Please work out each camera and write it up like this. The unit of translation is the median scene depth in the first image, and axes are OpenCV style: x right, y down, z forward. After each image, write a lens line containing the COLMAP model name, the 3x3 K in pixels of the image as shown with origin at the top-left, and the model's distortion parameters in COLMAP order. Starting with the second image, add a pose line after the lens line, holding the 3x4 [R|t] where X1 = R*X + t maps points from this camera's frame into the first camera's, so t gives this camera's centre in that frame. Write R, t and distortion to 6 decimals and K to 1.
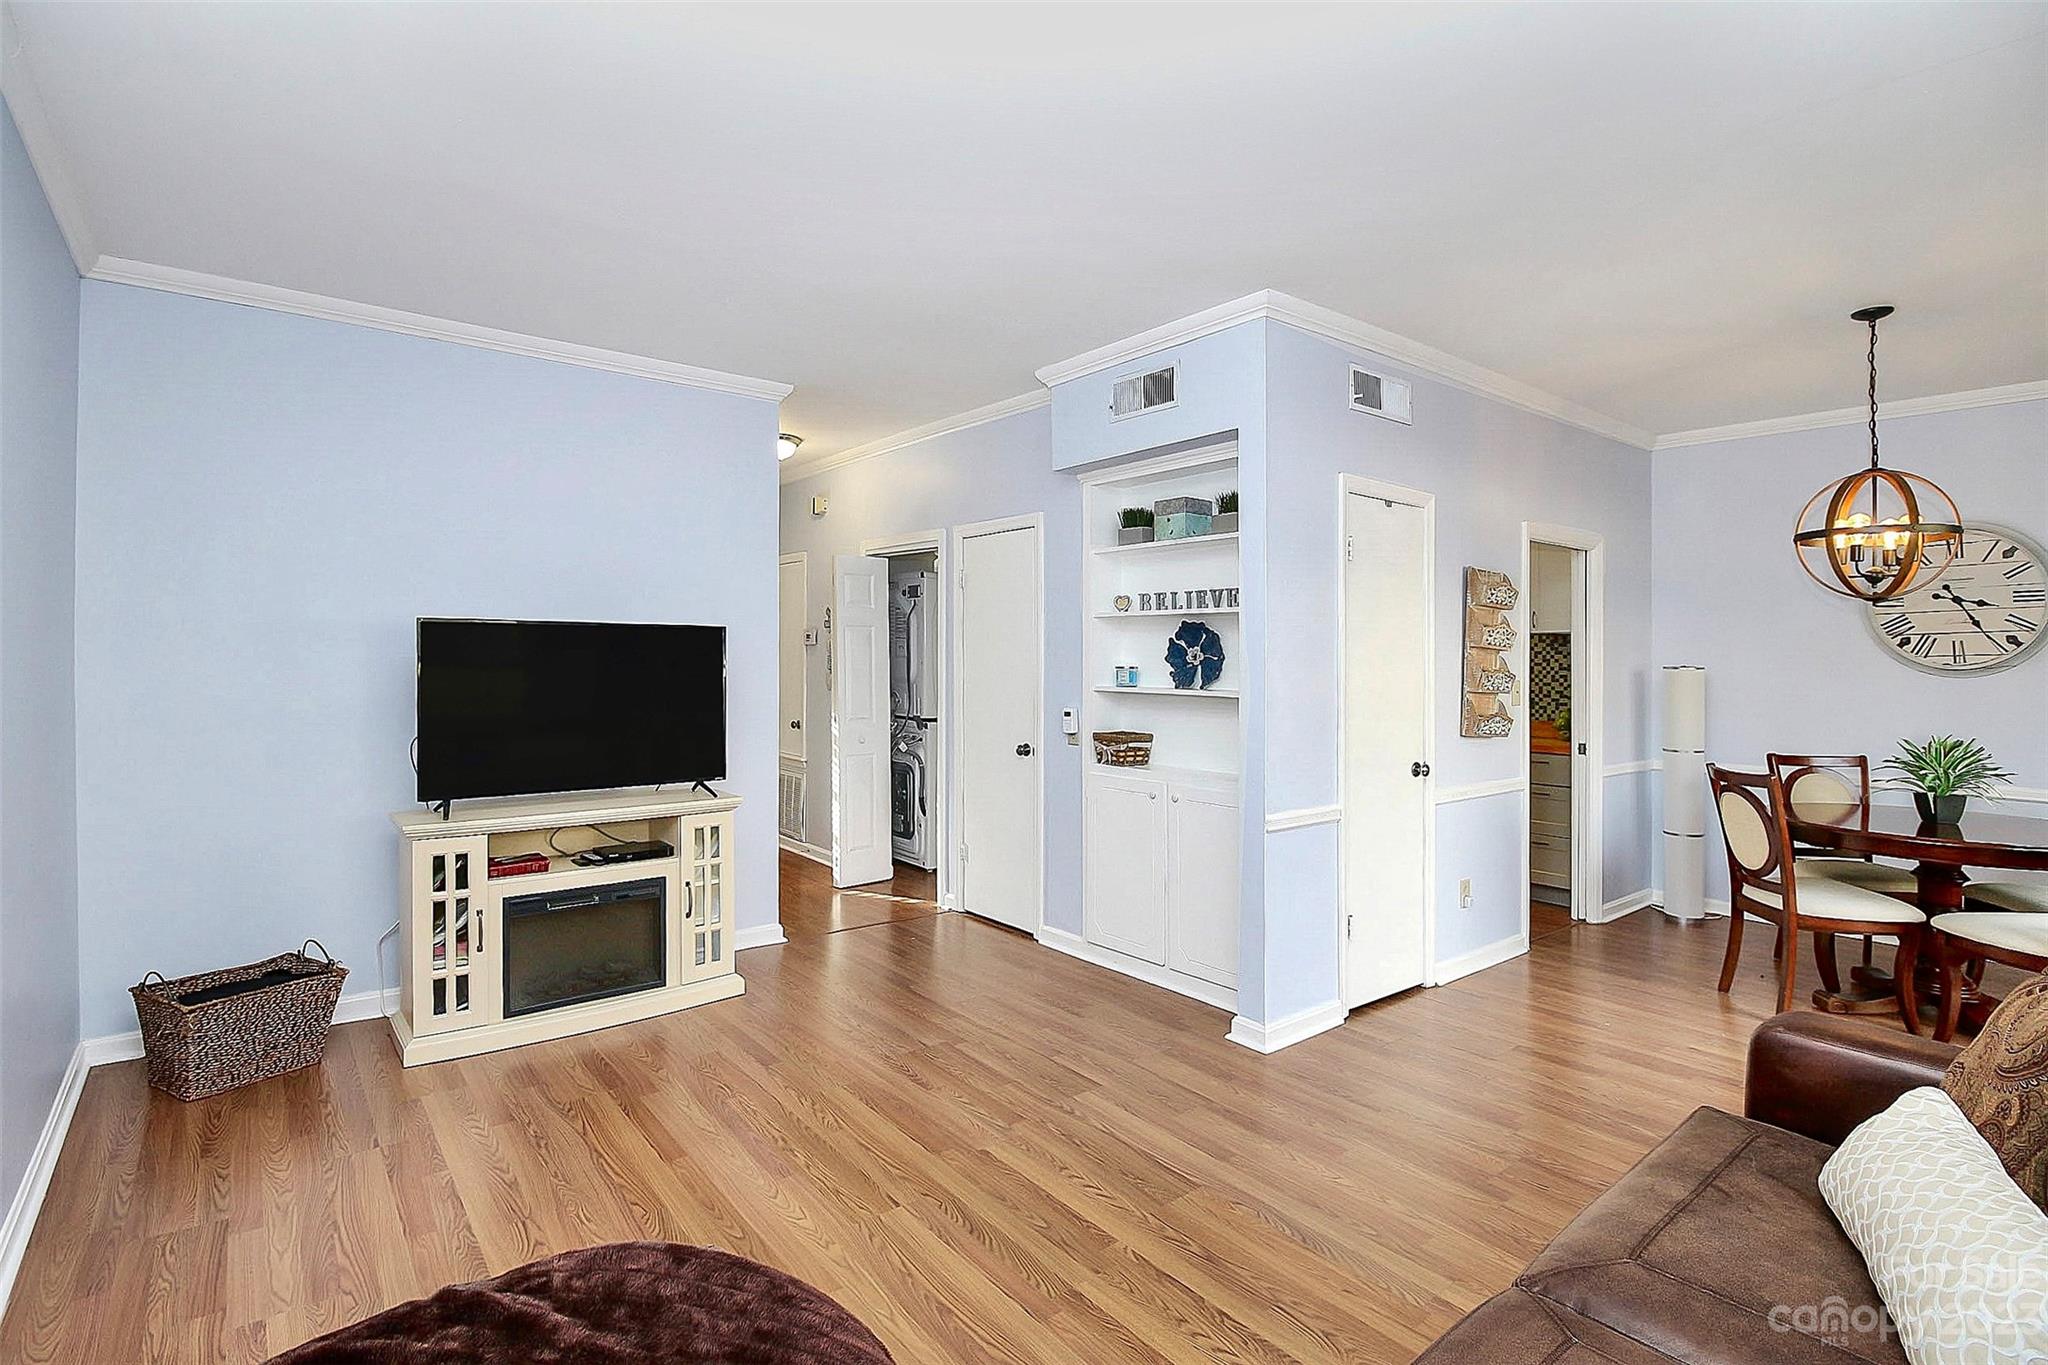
lens RADIAL K [[978.1, 0, 1014.0], [0, 978.1, 638.3], [0, 0, 1]] dist [0.002102, -0.011231]
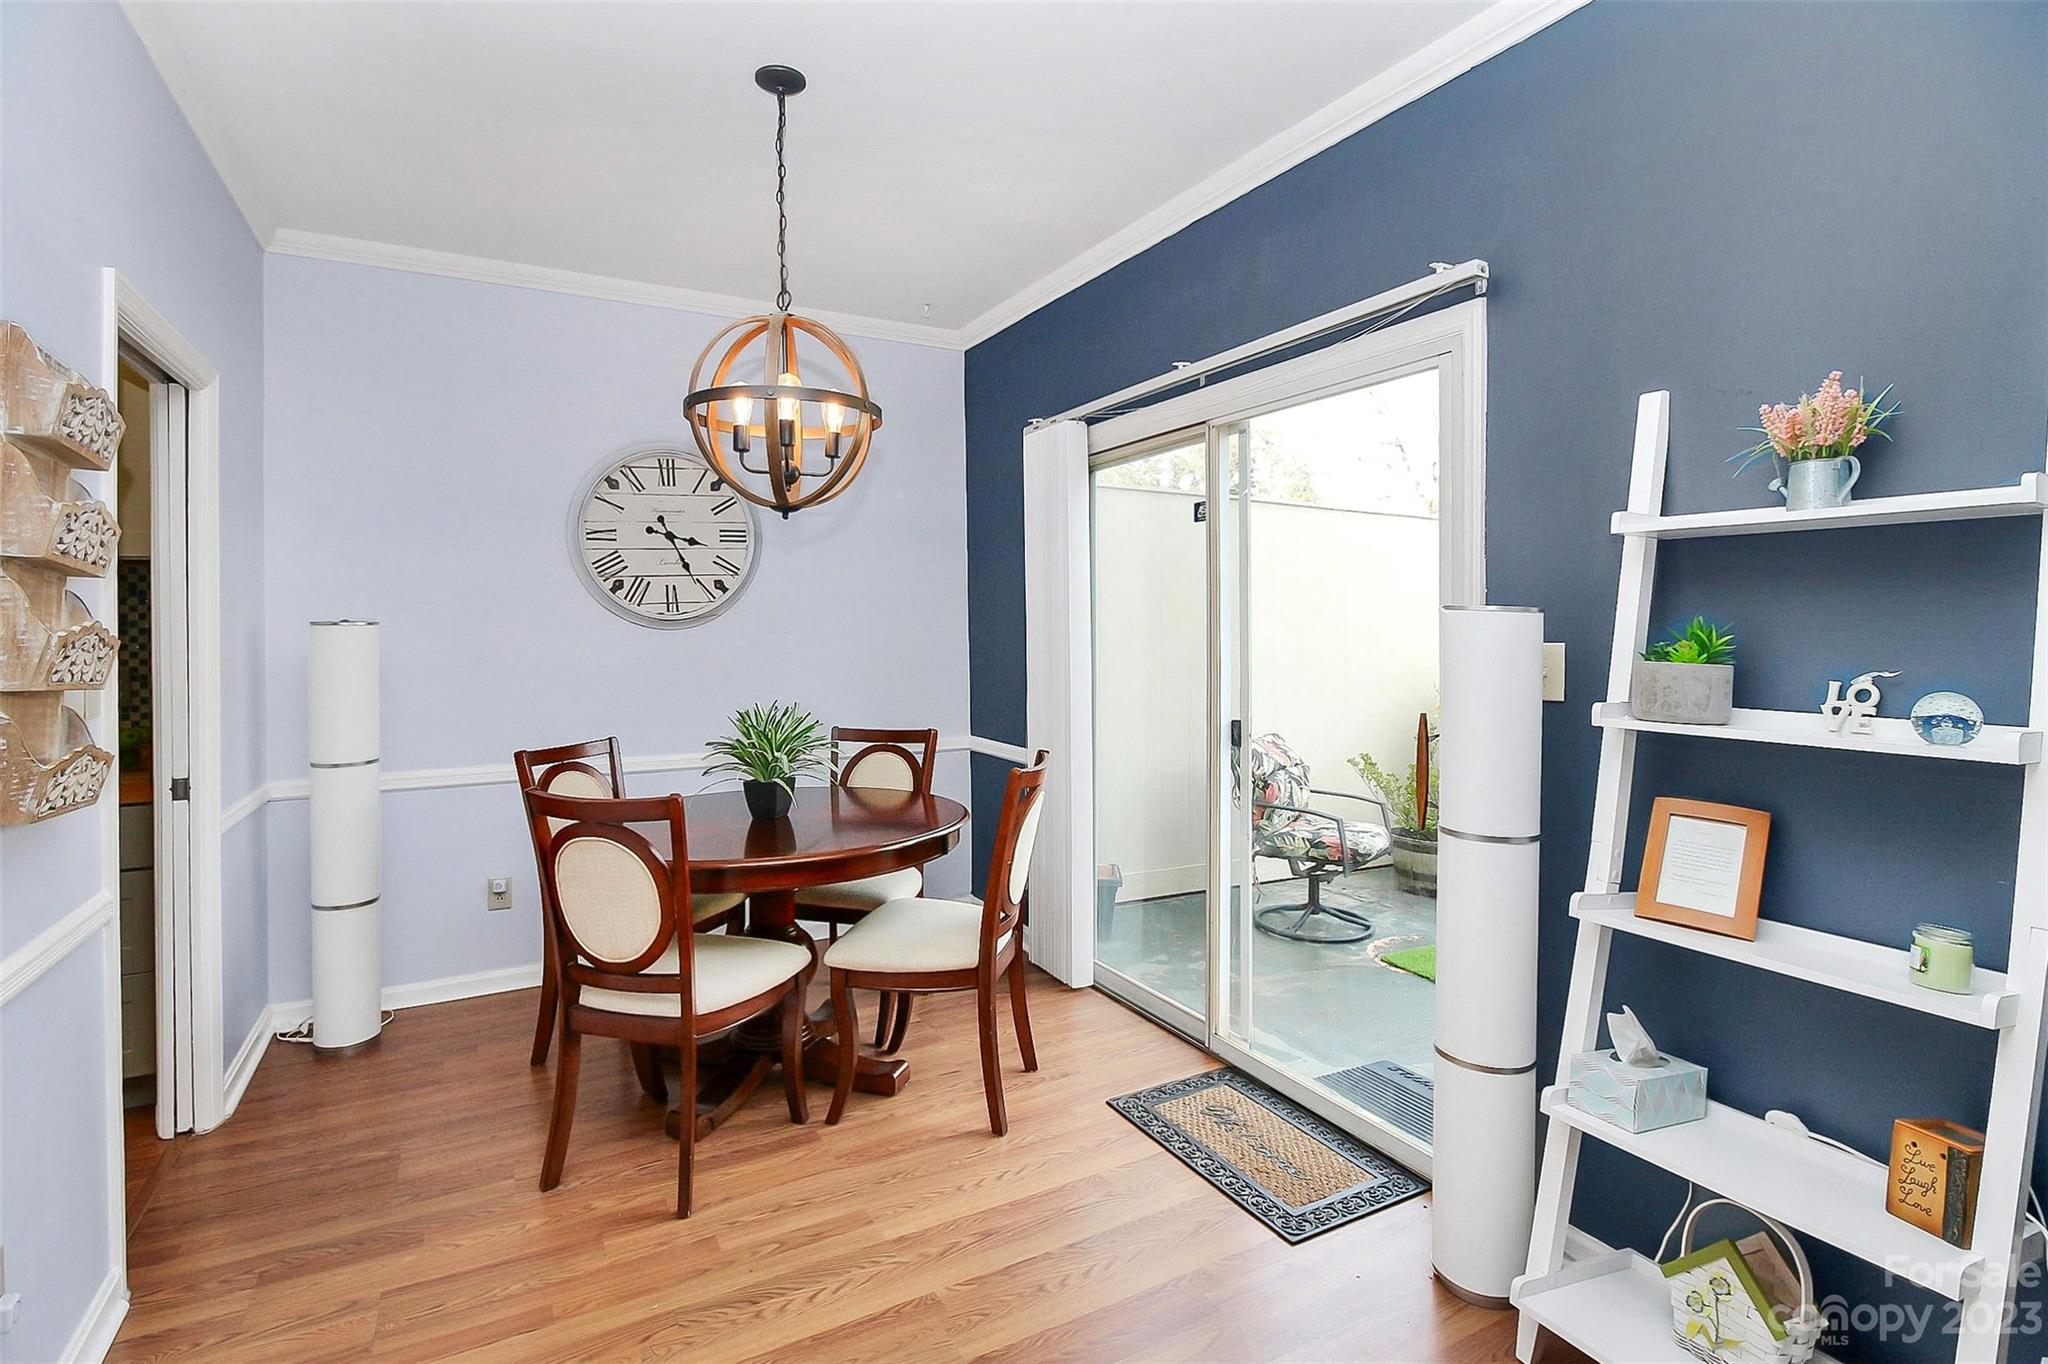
lens RADIAL K [[983.3, 0, 1030.7], [0, 983.3, 624.7], [0, 0, 1]] dist [-0.011352, -0.000155]
pose [[0.155459, -0.010012, 0.987792, 0.194325], [-0.011329, 0.999865, 0.011918, 0.023897], [-0.987777, -0.013043, 0.155325, 0.583762]]
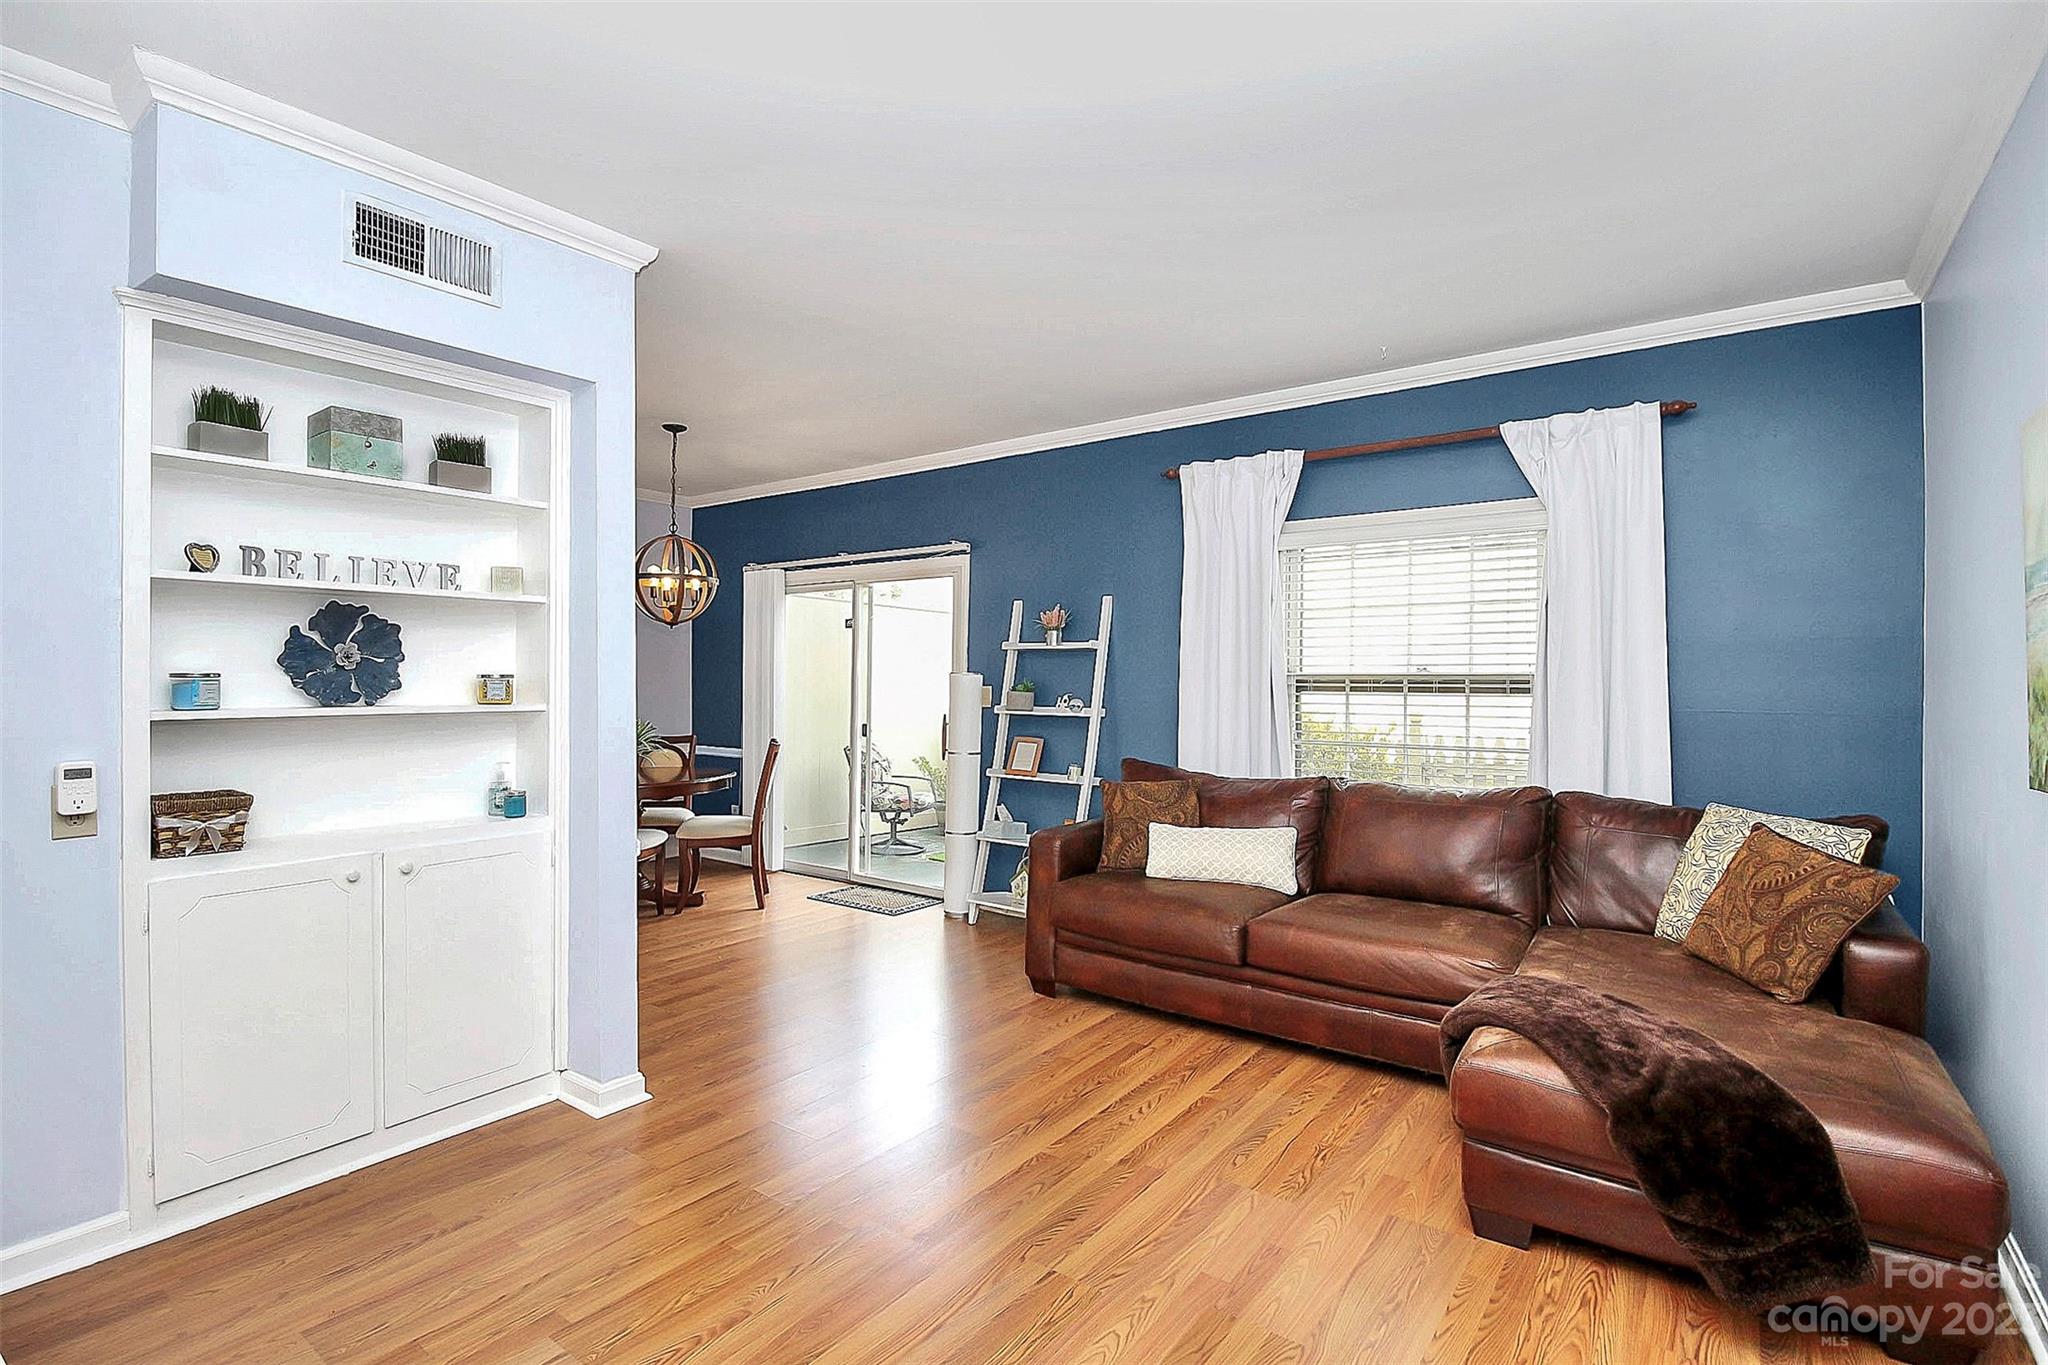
lens RADIAL K [[971.1, 0, 1012.4], [0, 971.1, 668.7], [0, 0, 1]] dist [0.005687, -0.017450]
pose [[-0.262478, -0.001324, 0.964937, -0.538768], [-0.024403, 0.999688, -0.005266, 0.018505], [-0.964629, -0.024930, -0.262429, 0.715009]]
